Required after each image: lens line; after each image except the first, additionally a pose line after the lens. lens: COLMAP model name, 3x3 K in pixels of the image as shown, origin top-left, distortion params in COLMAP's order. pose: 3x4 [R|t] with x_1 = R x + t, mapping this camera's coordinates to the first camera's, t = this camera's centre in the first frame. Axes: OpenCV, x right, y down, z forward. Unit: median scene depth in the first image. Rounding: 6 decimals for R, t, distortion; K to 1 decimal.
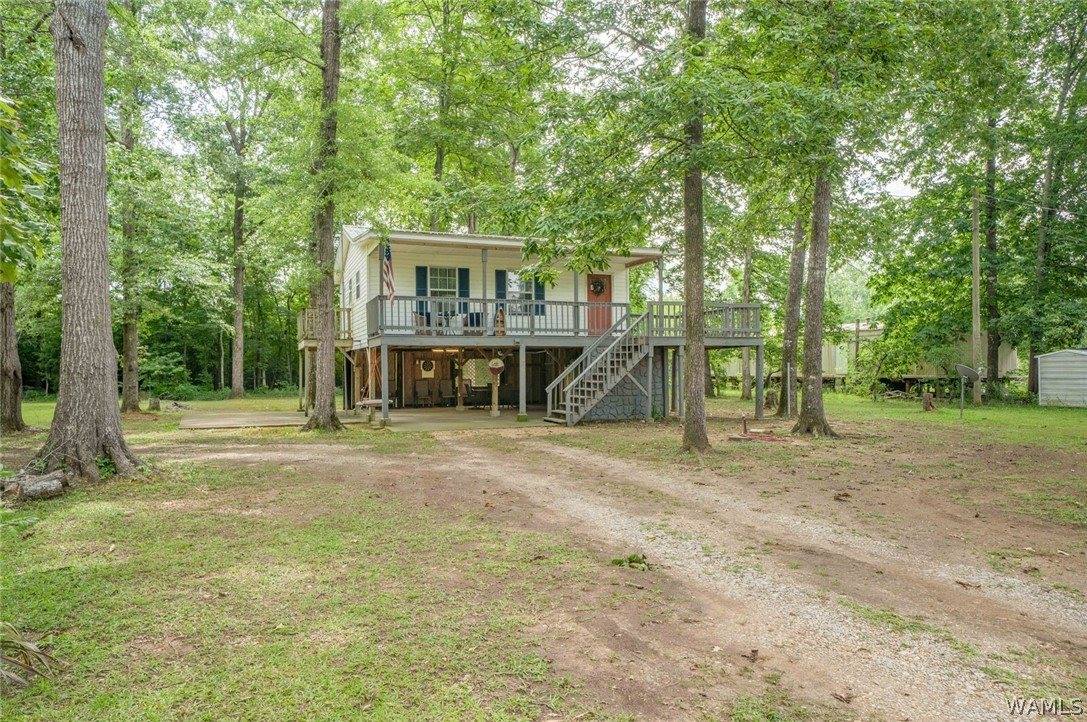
lens RADIAL K [[754.7, 0, 543.5], [0, 754.7, 361.0], [0, 0, 1]] dist [-0.000835, 0.000110]
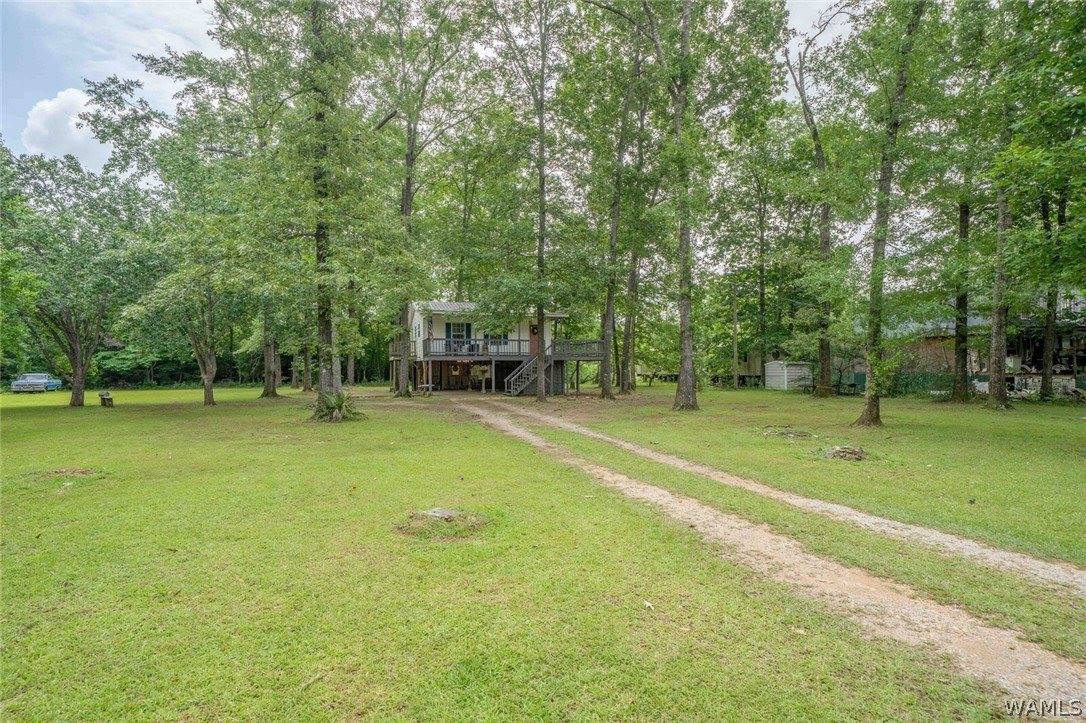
lens RADIAL K [[578.5, 0, 543.0], [0, 578.5, 361.5], [0, 0, 1]] dist [0.000680, 0.000101]
pose [[0.999348, -0.000016, -0.036117, 0.167652], [0.000005, 1.000000, -0.000309, -0.015755], [0.036117, 0.000308, 0.999348, -0.636312]]
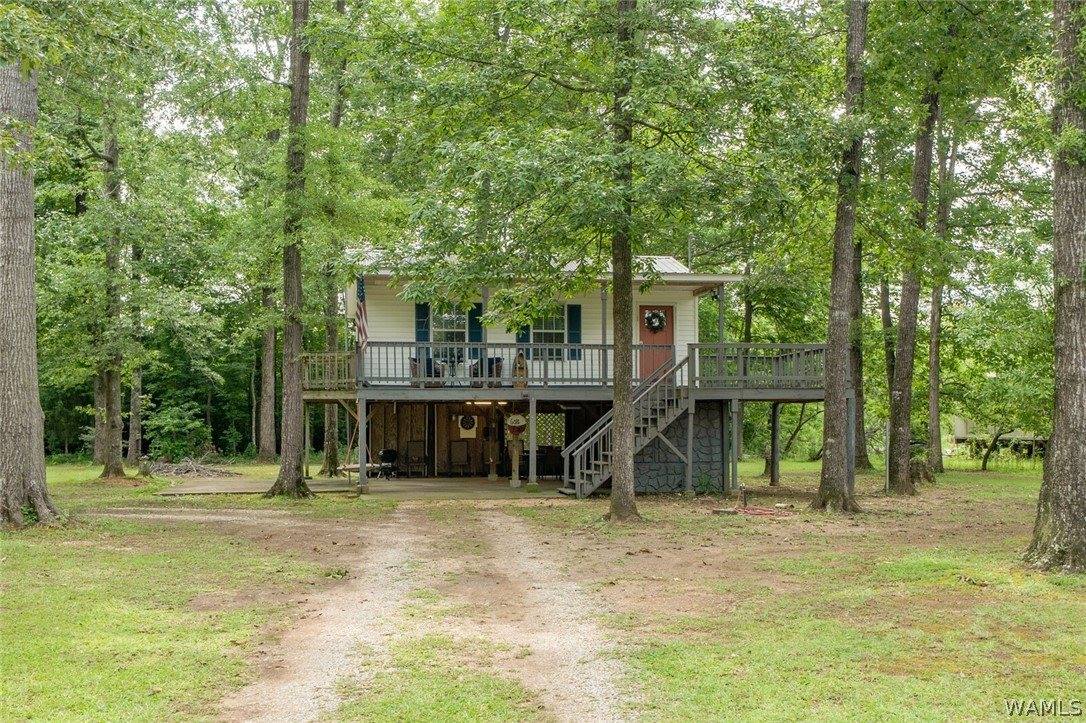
lens RADIAL K [[1236.1, 0, 540.9], [0, 1236.1, 408.1], [0, 0, 1]] dist [0.005073, 0.007458]
pose [[0.977984, 0.000619, -0.208680, 0.246034], [-0.001078, 0.999997, -0.002082, -0.007654], [0.208678, 0.002261, 0.977982, -0.289827]]
